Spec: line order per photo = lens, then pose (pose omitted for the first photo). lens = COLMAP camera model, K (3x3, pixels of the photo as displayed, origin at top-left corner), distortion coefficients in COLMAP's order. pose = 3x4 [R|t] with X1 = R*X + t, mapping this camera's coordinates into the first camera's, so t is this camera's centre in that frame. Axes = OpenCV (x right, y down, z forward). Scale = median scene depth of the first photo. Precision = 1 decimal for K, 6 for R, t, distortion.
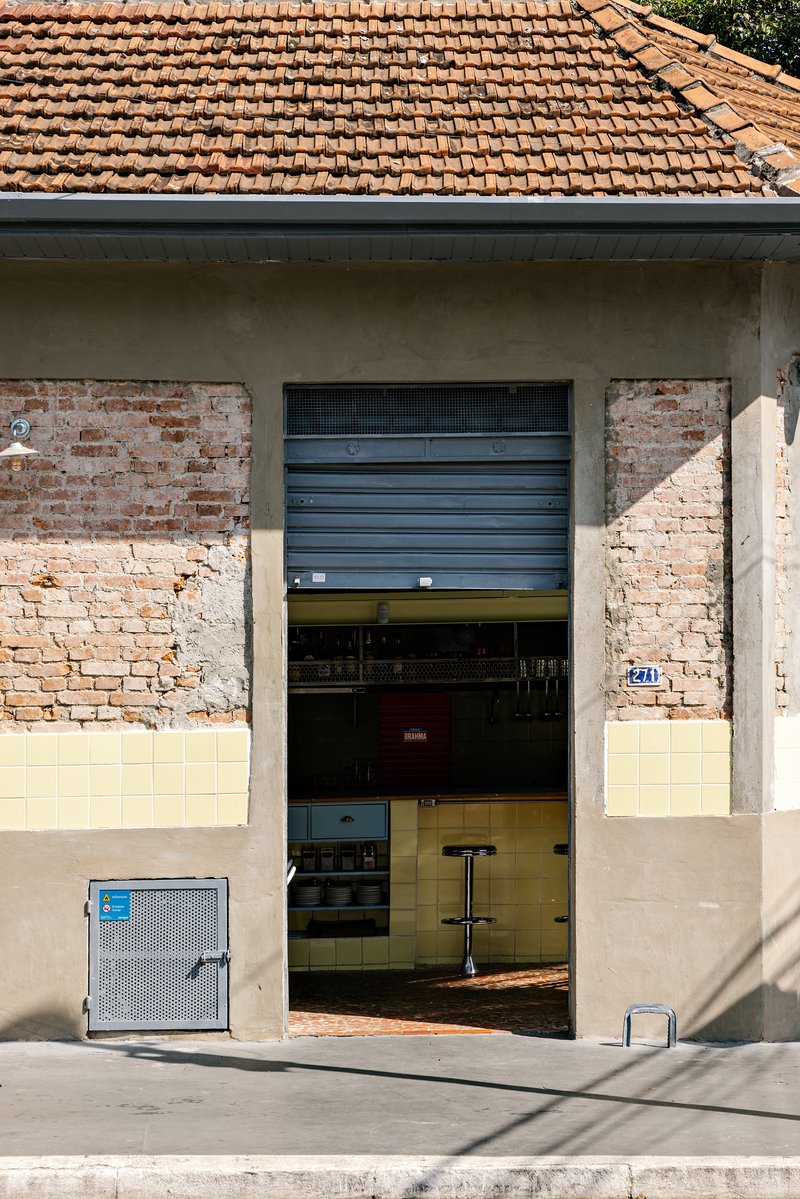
lens RADIAL K [[3267.9, 0, 401.6], [0, 3267.9, 597.9], [0, 0, 1]] dist [-0.043278, 0.000000]
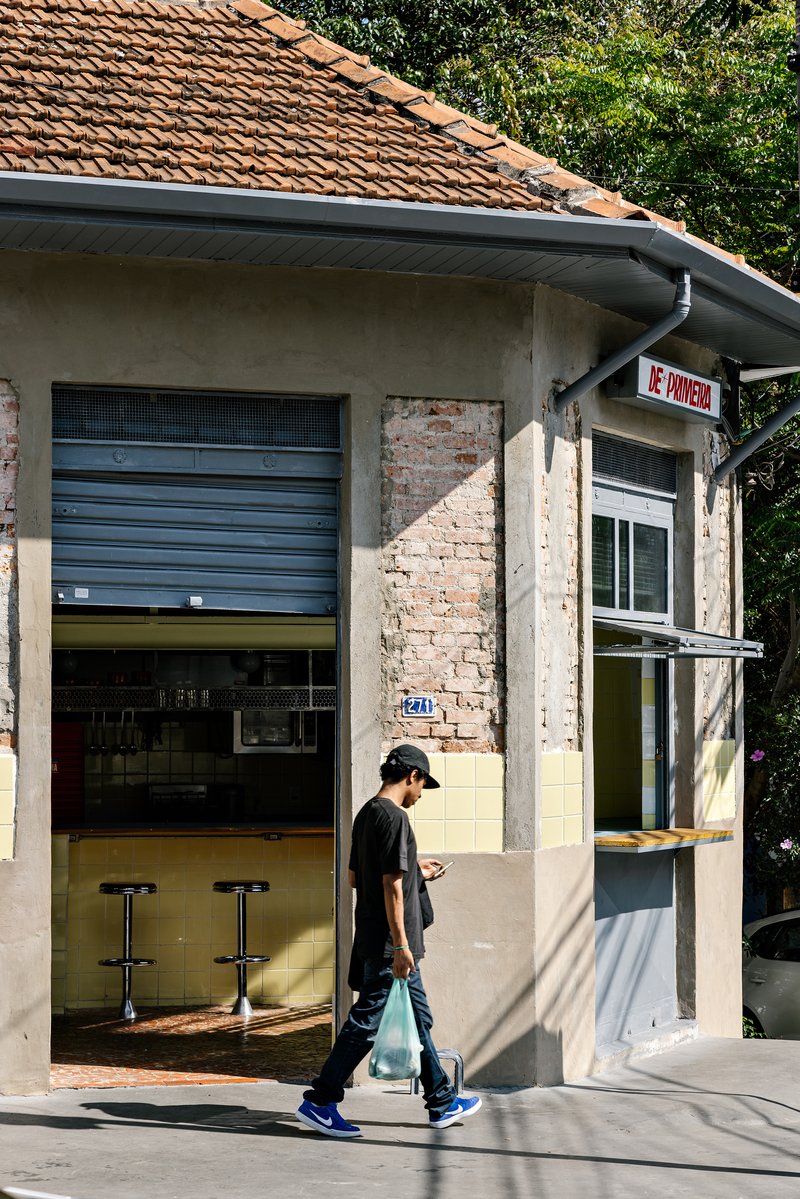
lens RADIAL K [[3115.7, 0, 397.5], [0, 3115.7, 605.5], [0, 0, 1]] dist [-0.050157, 0.000000]
pose [[0.950365, 0.030838, 0.309606, -0.215325], [-0.026511, 0.999483, -0.018176, 0.011071], [-0.310006, 0.009066, 0.950691, 0.132251]]
